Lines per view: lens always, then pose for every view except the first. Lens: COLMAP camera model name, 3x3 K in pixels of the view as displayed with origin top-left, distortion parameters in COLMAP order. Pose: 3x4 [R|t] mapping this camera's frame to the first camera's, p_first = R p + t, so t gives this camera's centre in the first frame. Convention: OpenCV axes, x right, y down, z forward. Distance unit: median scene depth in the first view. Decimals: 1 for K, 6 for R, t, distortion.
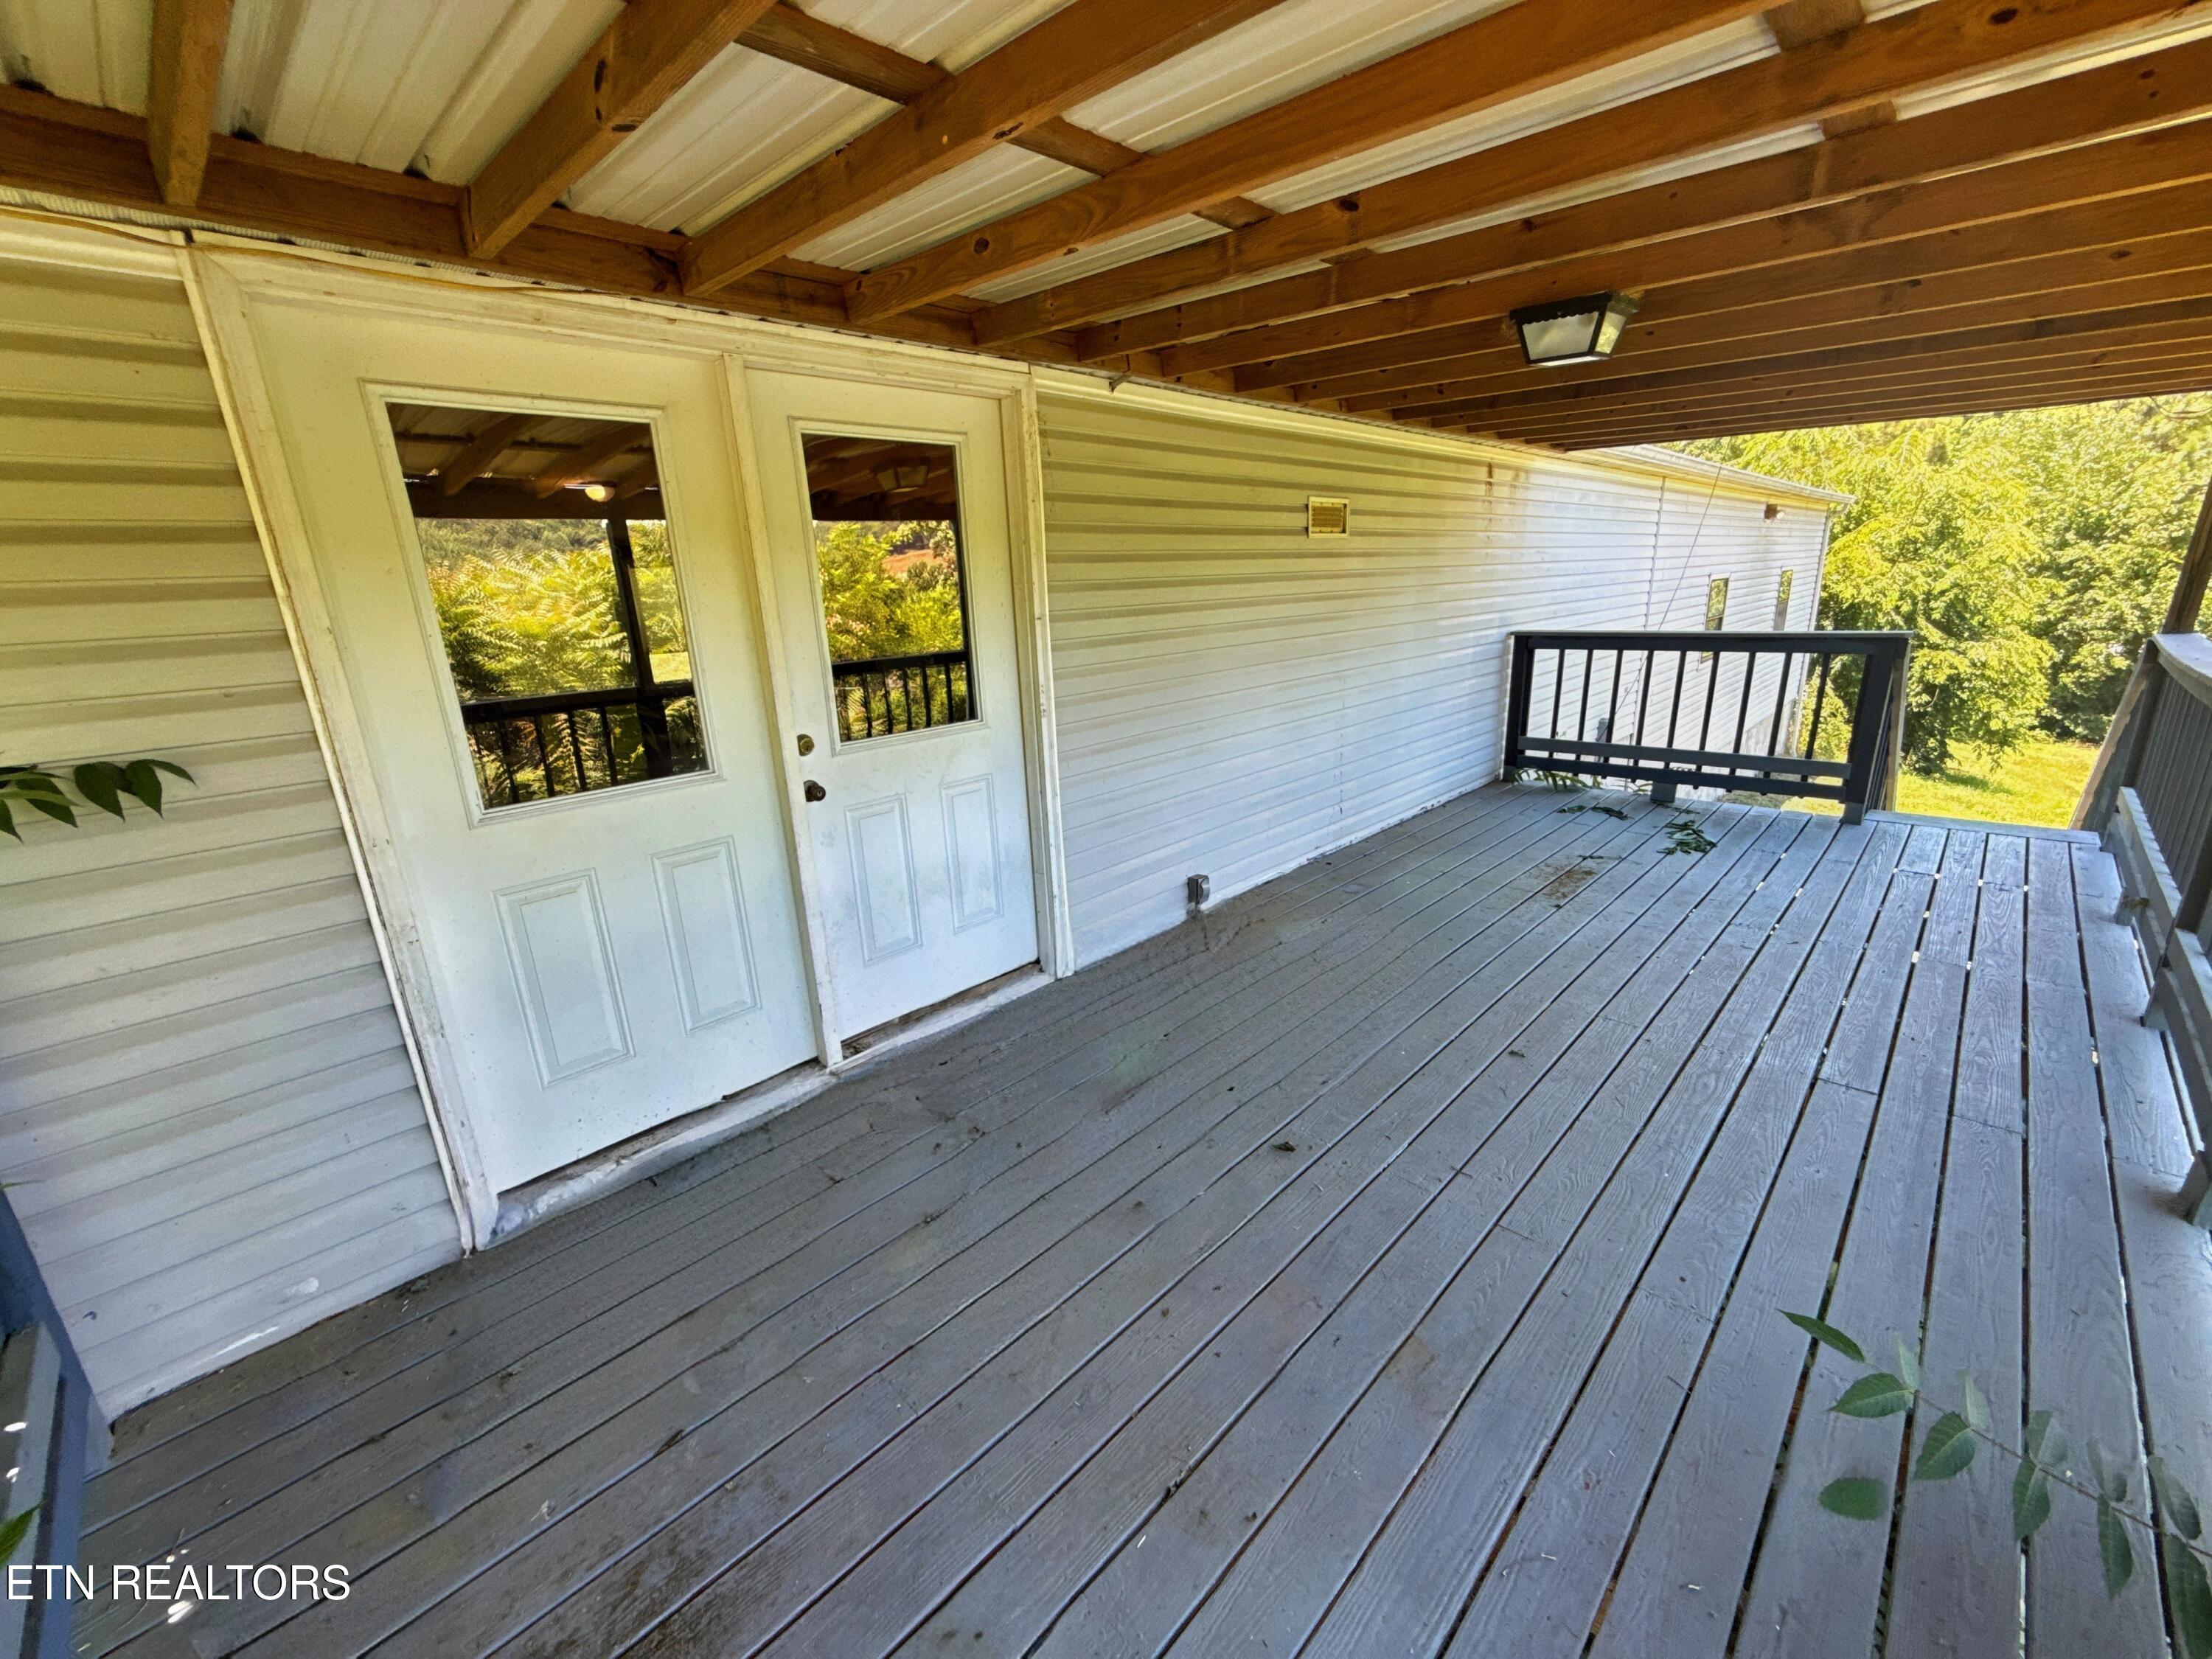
lens RADIAL K [[885.1, 0, 1111.0], [0, 885.1, 824.5], [0, 0, 1]] dist [-0.000242, 0.000785]
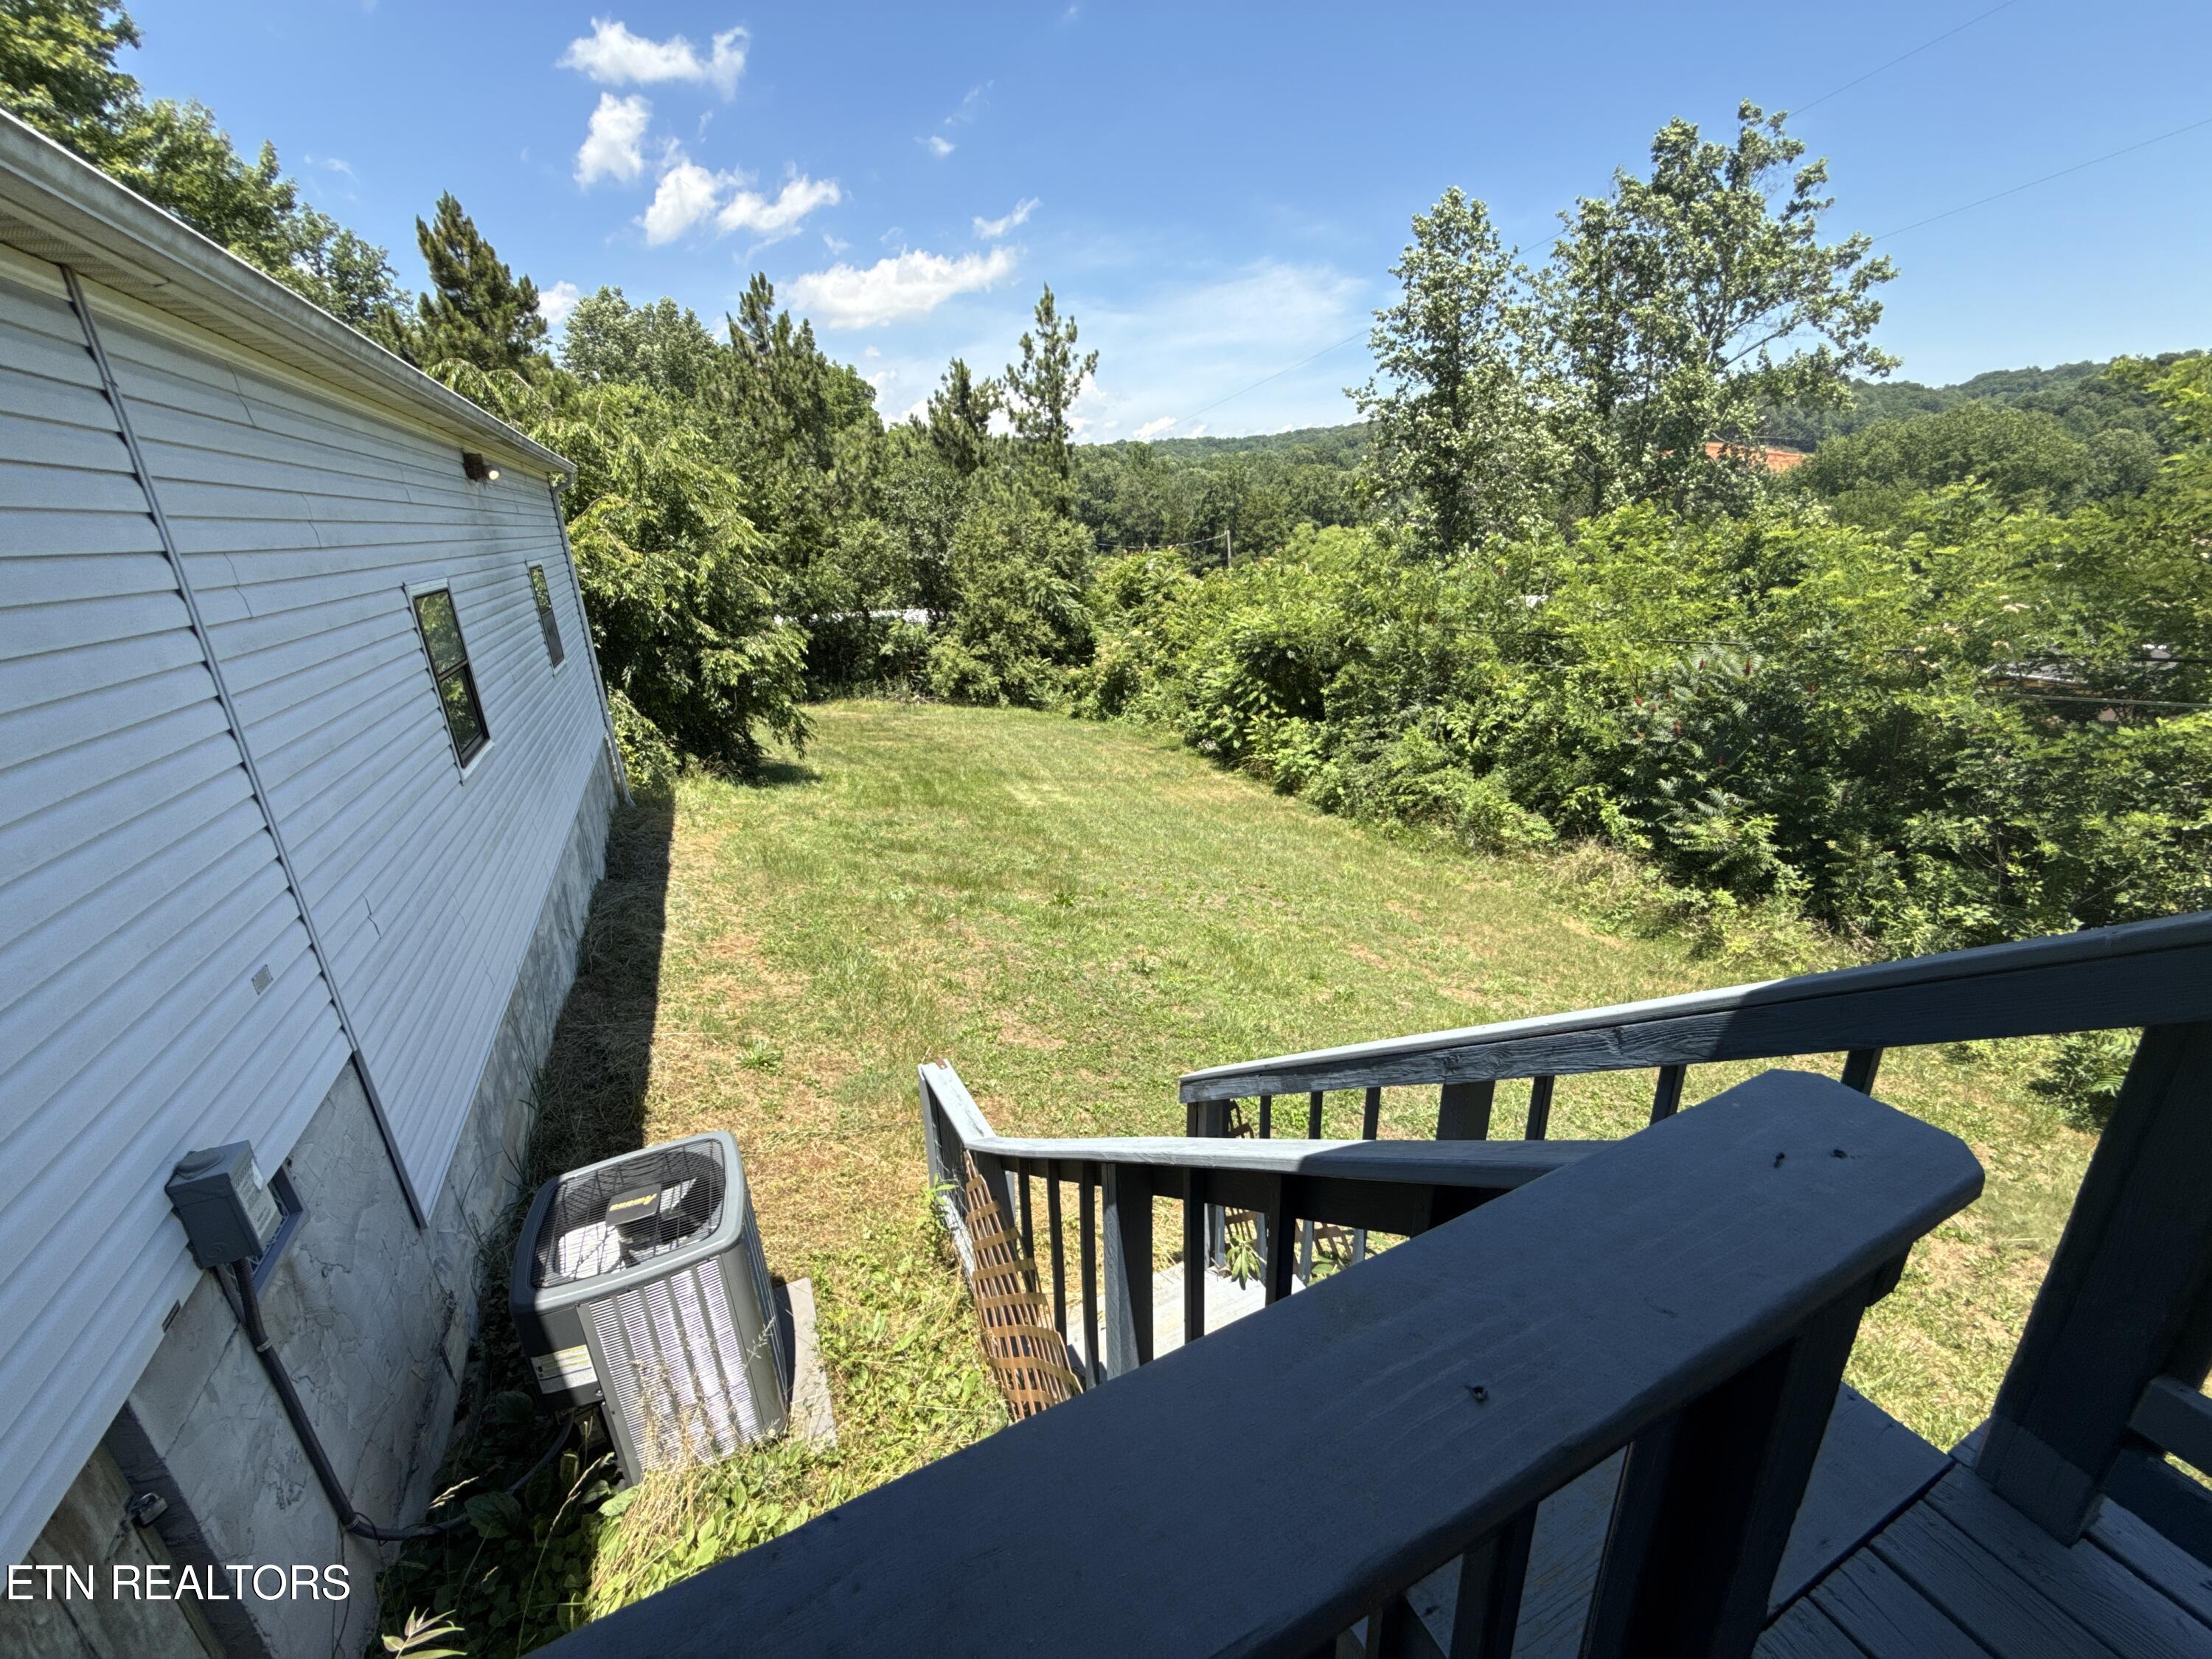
lens RADIAL K [[885.1, 0, 1105.6], [0, 885.1, 830.2], [0, 0, 1]] dist [-0.000242, 0.000785]
pose [[0.355473, -0.286222, 0.889784, 0.559177], [0.268387, 0.943128, 0.196159, -0.239416], [-0.895325, 0.169078, 0.412075, 0.781983]]
